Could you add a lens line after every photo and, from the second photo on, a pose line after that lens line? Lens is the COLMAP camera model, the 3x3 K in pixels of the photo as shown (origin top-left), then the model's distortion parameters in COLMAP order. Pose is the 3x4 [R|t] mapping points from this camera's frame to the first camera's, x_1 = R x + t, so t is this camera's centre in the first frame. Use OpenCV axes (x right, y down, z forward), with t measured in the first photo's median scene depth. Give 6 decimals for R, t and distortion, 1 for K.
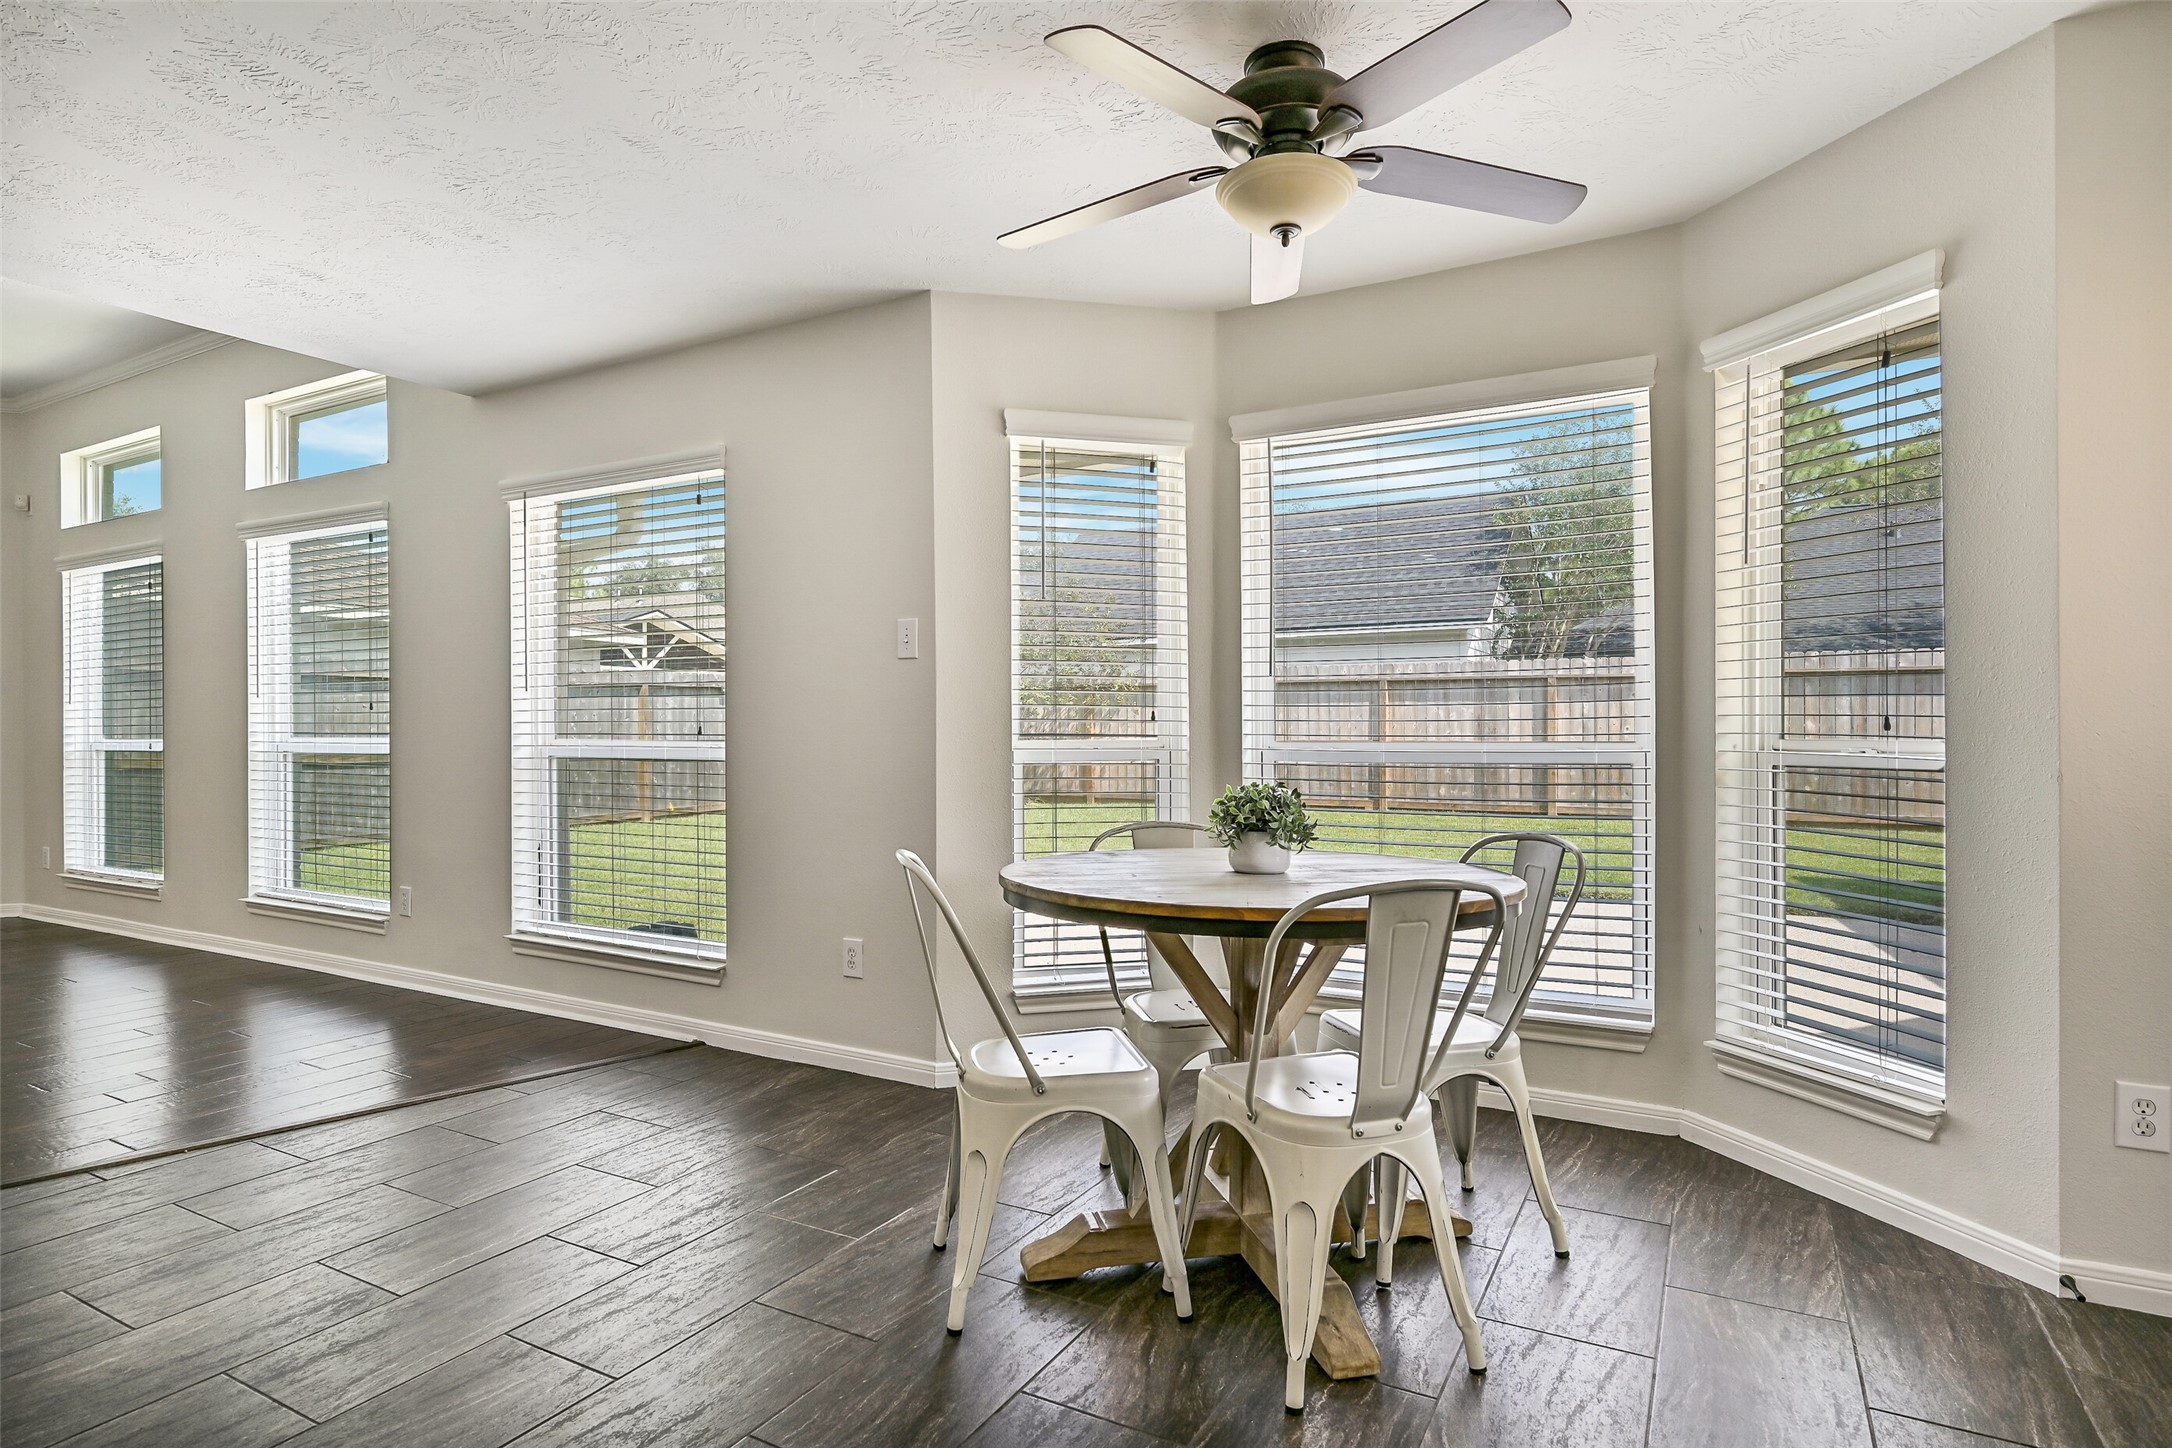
lens RADIAL K [[1153.9, 0, 1100.4], [0, 1153.9, 731.3], [0, 0, 1]] dist [-0.000043, -0.000044]
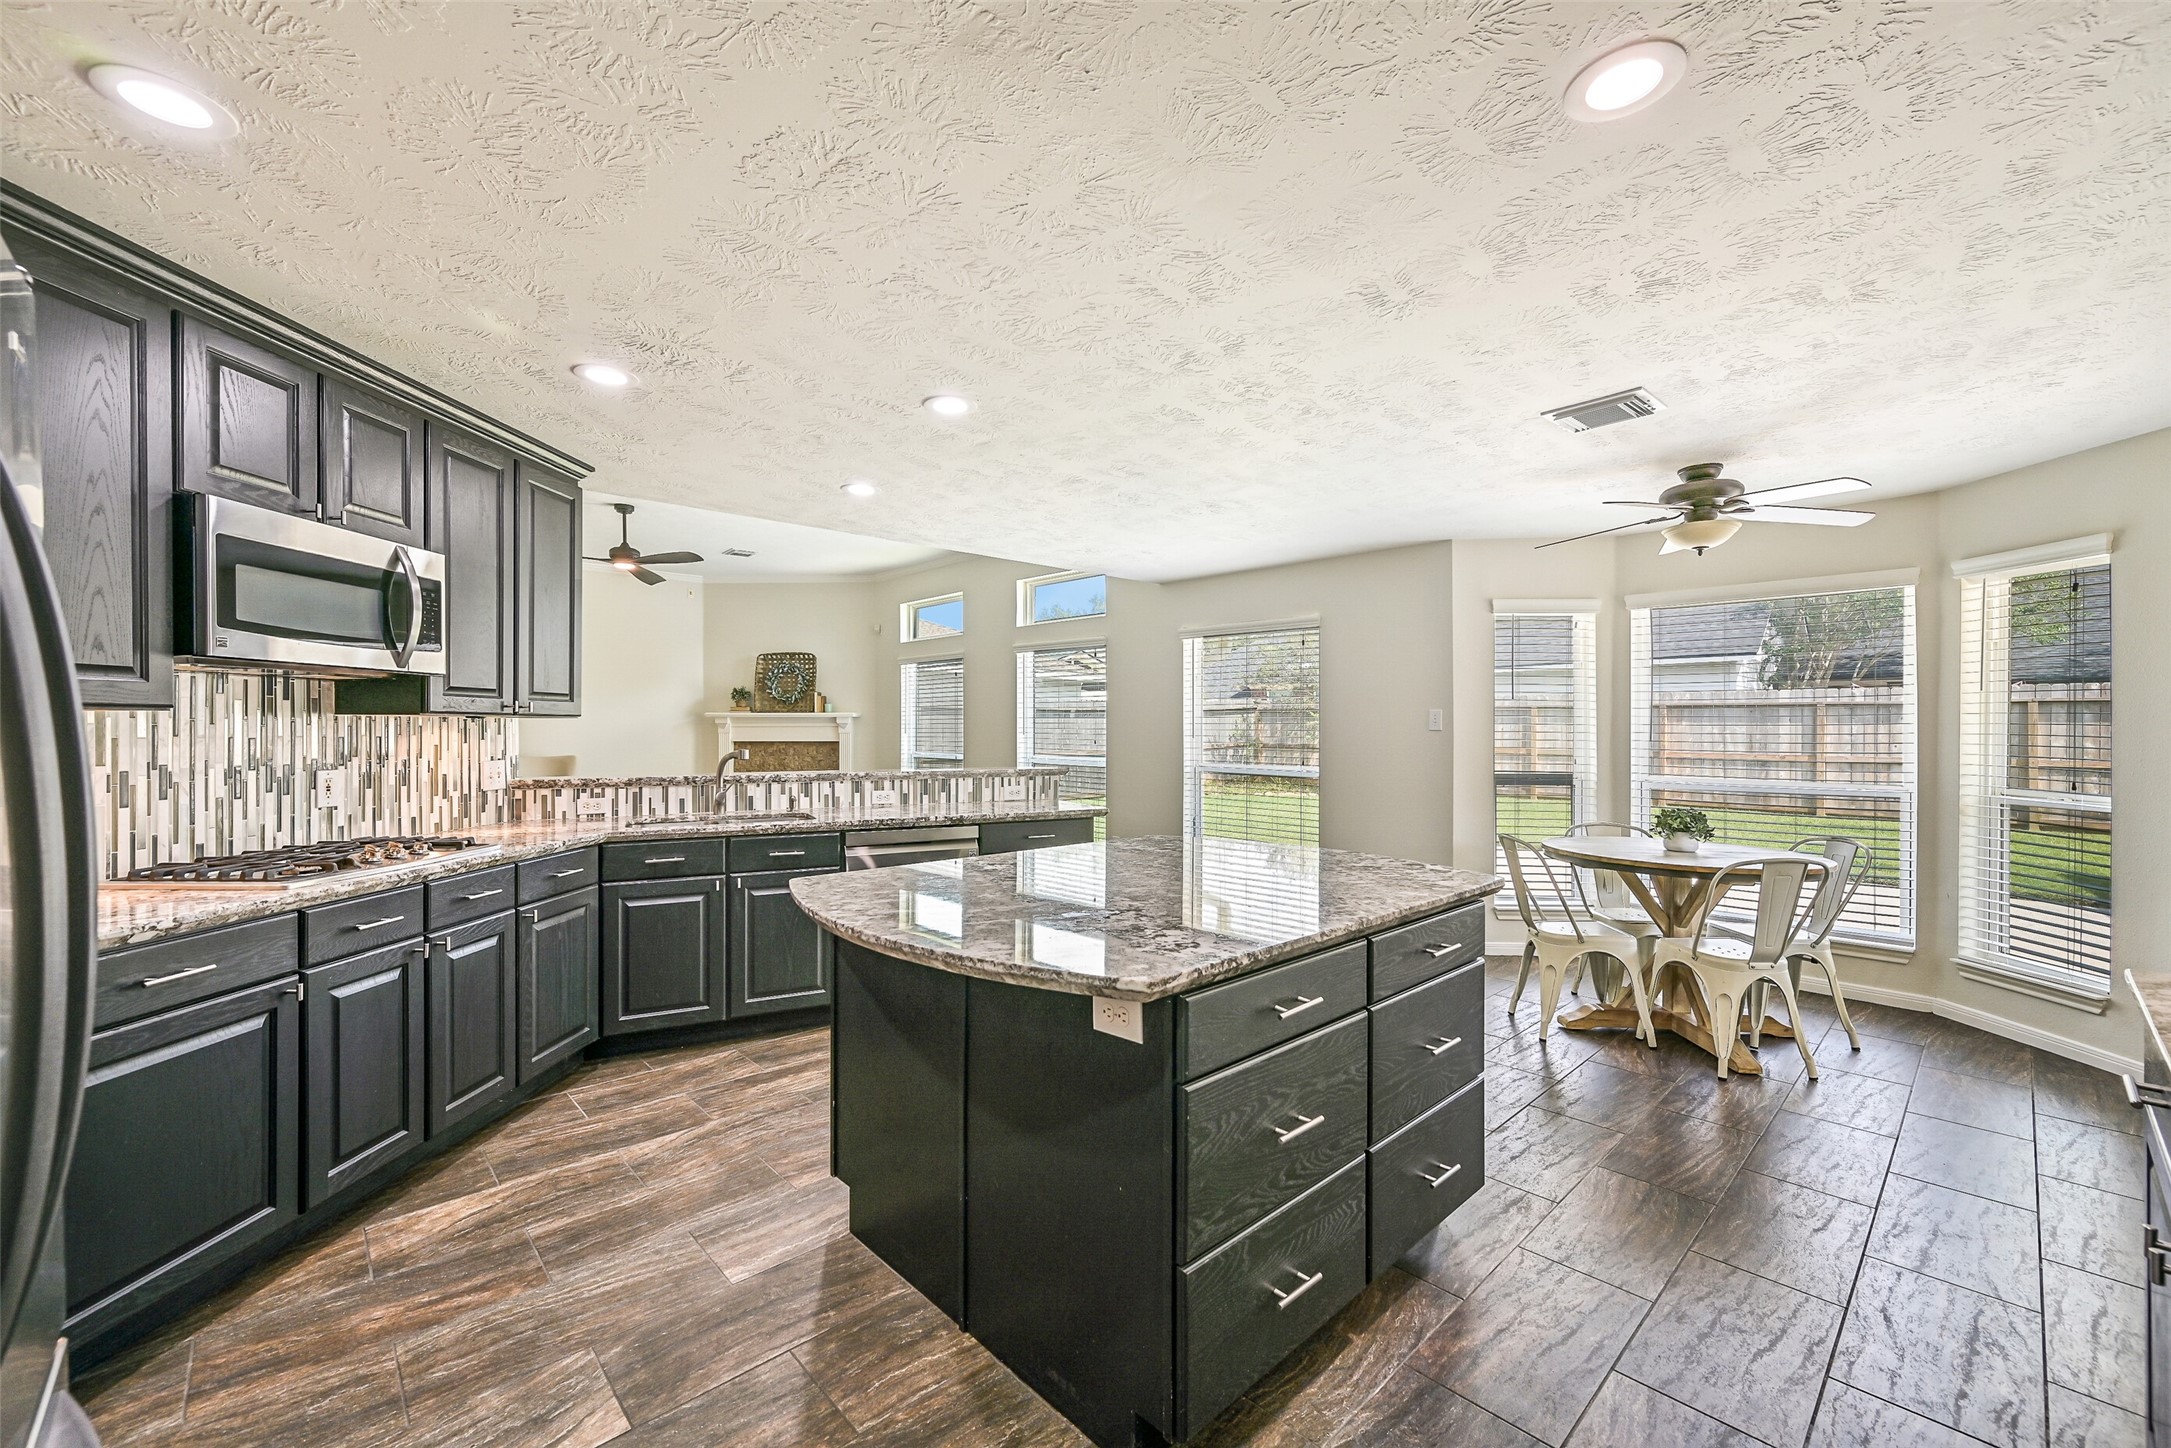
lens RADIAL K [[873.3, 0, 1111.7], [0, 873.3, 731.9], [0, 0, 1]] dist [0.009375, 0.000107]
pose [[0.955543, 0.006899, -0.294770, -0.344612], [-0.006424, 0.999976, 0.002580, -0.083042], [0.294781, -0.000572, 0.955565, -0.746555]]
